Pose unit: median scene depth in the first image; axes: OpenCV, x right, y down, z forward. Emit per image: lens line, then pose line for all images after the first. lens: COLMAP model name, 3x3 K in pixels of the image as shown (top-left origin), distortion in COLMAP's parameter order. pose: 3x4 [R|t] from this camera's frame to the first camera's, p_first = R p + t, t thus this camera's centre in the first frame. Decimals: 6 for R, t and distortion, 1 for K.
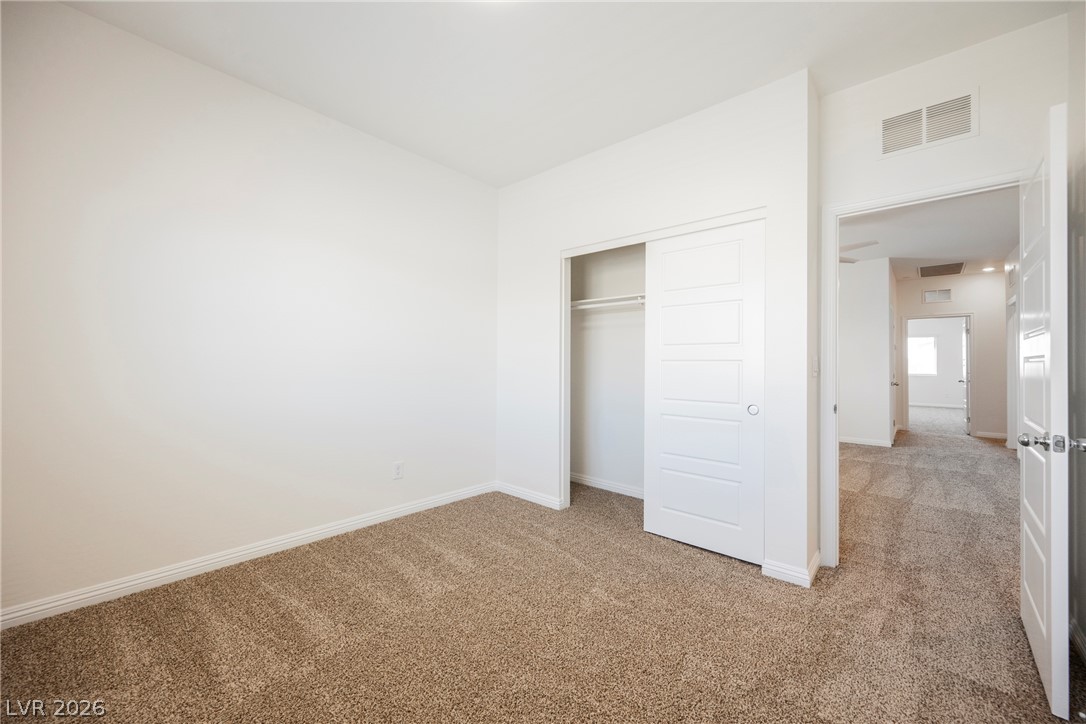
lens RADIAL K [[422.6, 0, 545.2], [0, 422.6, 361.1], [0, 0, 1]] dist [-0.000190, 0.000008]
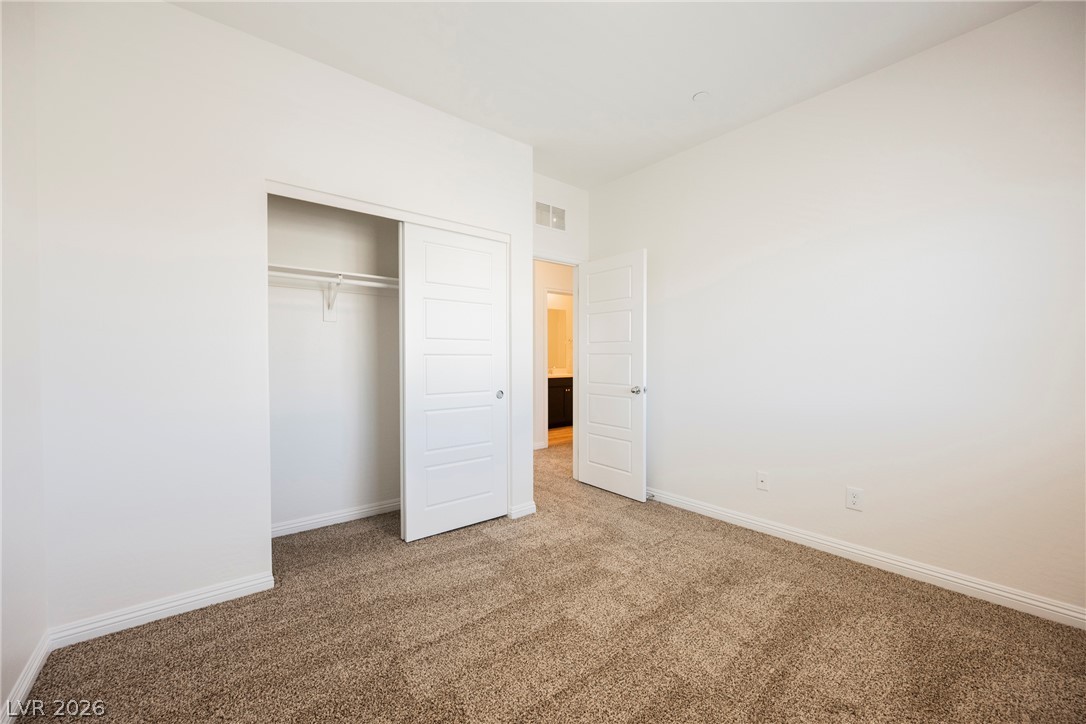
lens RADIAL K [[422.6, 0, 545.2], [0, 422.6, 361.1], [0, 0, 1]] dist [-0.000190, 0.000008]
pose [[0.171041, -0.013644, 0.985169, -0.712862], [0.002358, 0.999907, 0.013439, 0.002213], [-0.985261, 0.000024, 0.171057, 0.657080]]
